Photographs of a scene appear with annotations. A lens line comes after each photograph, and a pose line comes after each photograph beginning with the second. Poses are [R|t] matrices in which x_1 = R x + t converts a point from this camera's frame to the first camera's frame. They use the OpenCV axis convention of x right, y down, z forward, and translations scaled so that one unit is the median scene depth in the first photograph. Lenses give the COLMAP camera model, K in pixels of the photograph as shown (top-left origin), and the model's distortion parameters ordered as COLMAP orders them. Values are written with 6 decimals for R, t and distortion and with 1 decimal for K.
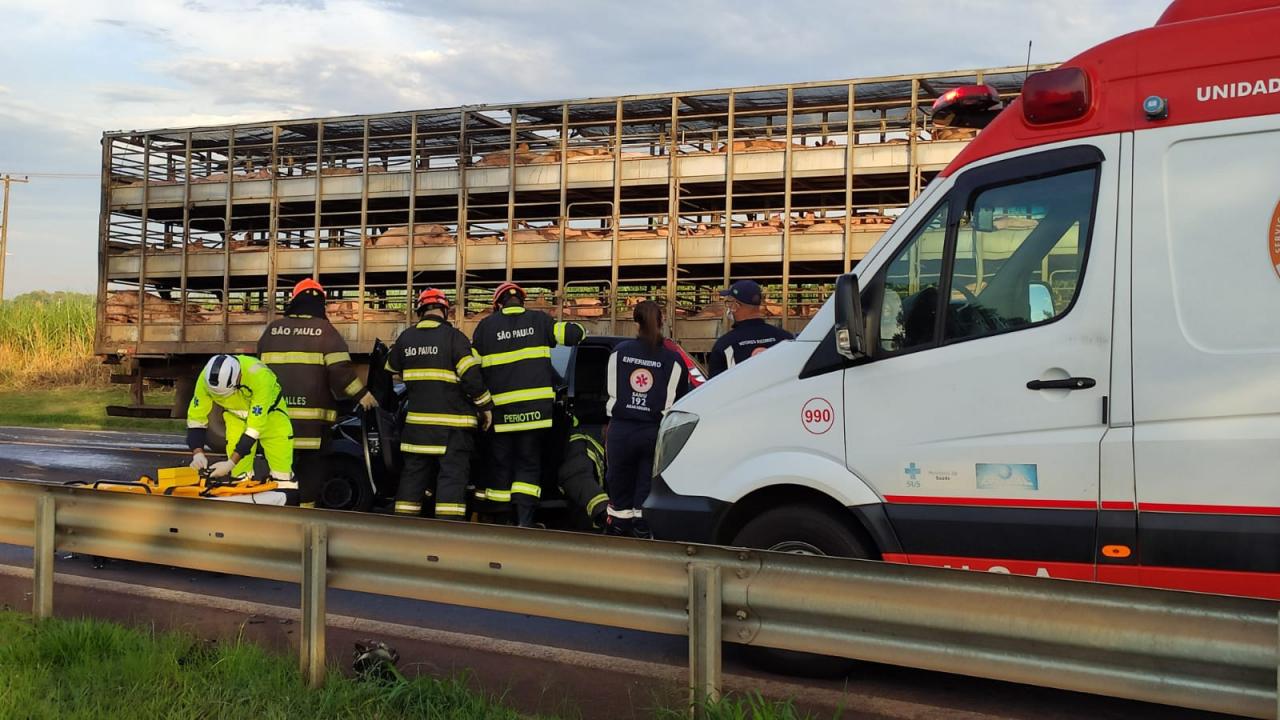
lens RADIAL K [[1491.0, 0, 634.0], [0, 1491.0, 370.1], [0, 0, 1]] dist [0.019002, 0.000000]
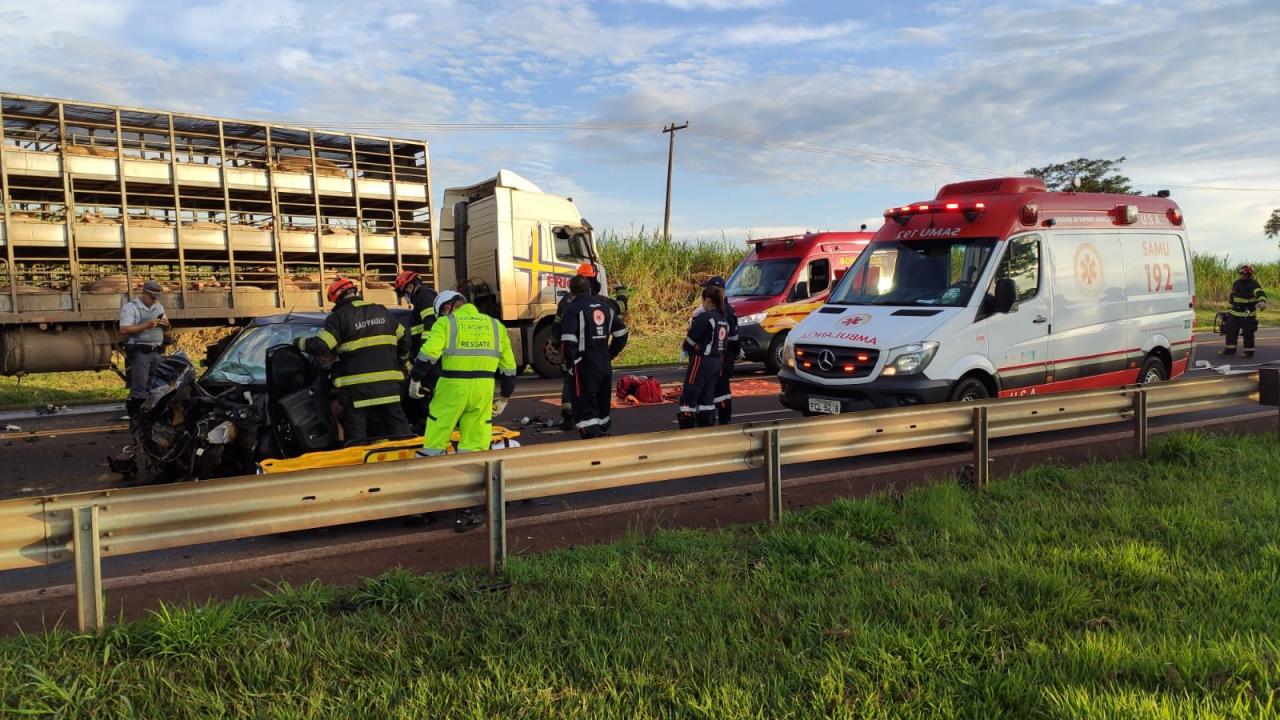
lens RADIAL K [[910.1, 0, 637.2], [0, 910.1, 362.4], [0, 0, 1]] dist [0.059193, -0.060584]
pose [[0.403291, -0.069452, 0.912432, -0.472004], [0.029527, 0.997584, 0.062883, -0.012699], [-0.914595, 0.001581, 0.404367, 0.303308]]
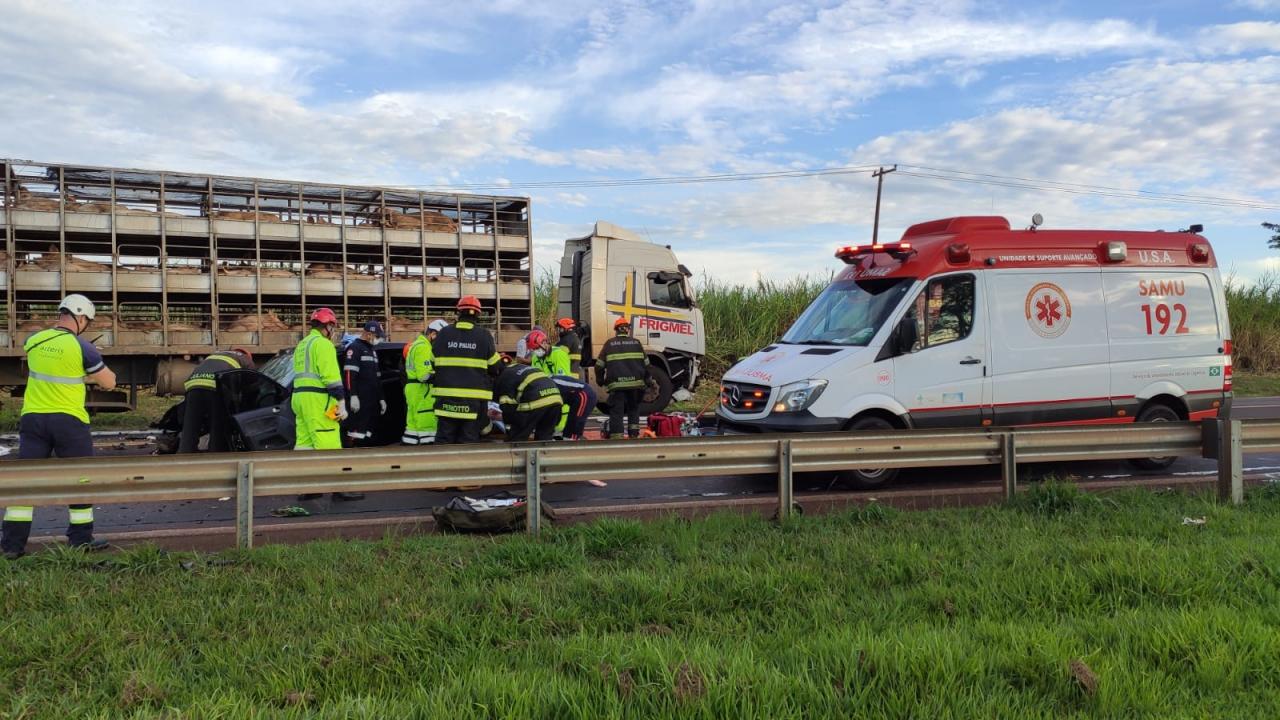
lens RADIAL K [[910.1, 0, 654.8], [0, 910.1, 346.6], [0, 0, 1]] dist [0.059193, -0.060584]
pose [[0.640687, -0.001627, 0.767801, -0.402262], [0.016645, 0.999792, -0.011771, -0.002405], [-0.767622, 0.020322, 0.640581, 0.118267]]
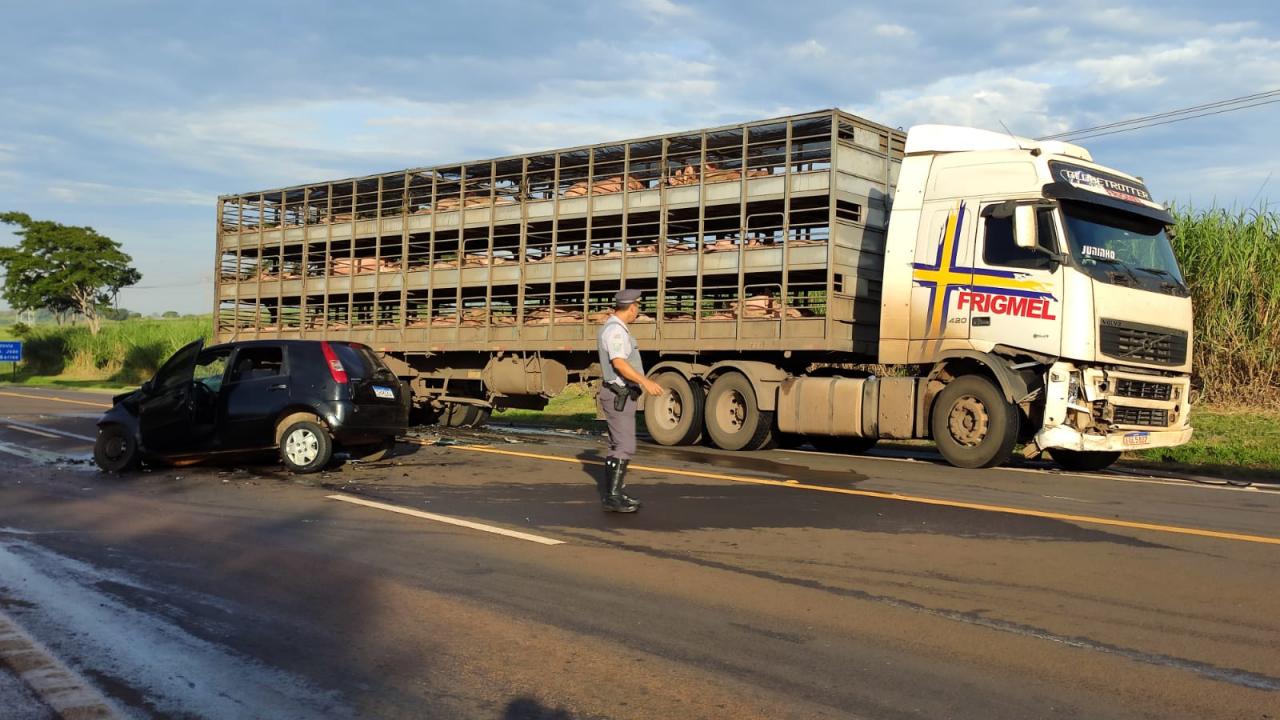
lens RADIAL K [[1498.1, 0, 562.8], [0, 1498.1, 383.8], [0, 0, 1]] dist [0.024999, 0.000000]
pose [[0.921465, 0.005031, -0.388429, 0.479970], [0.000136, 0.999912, 0.013272, -0.001327], [0.388462, -0.012282, 0.921383, -0.168672]]
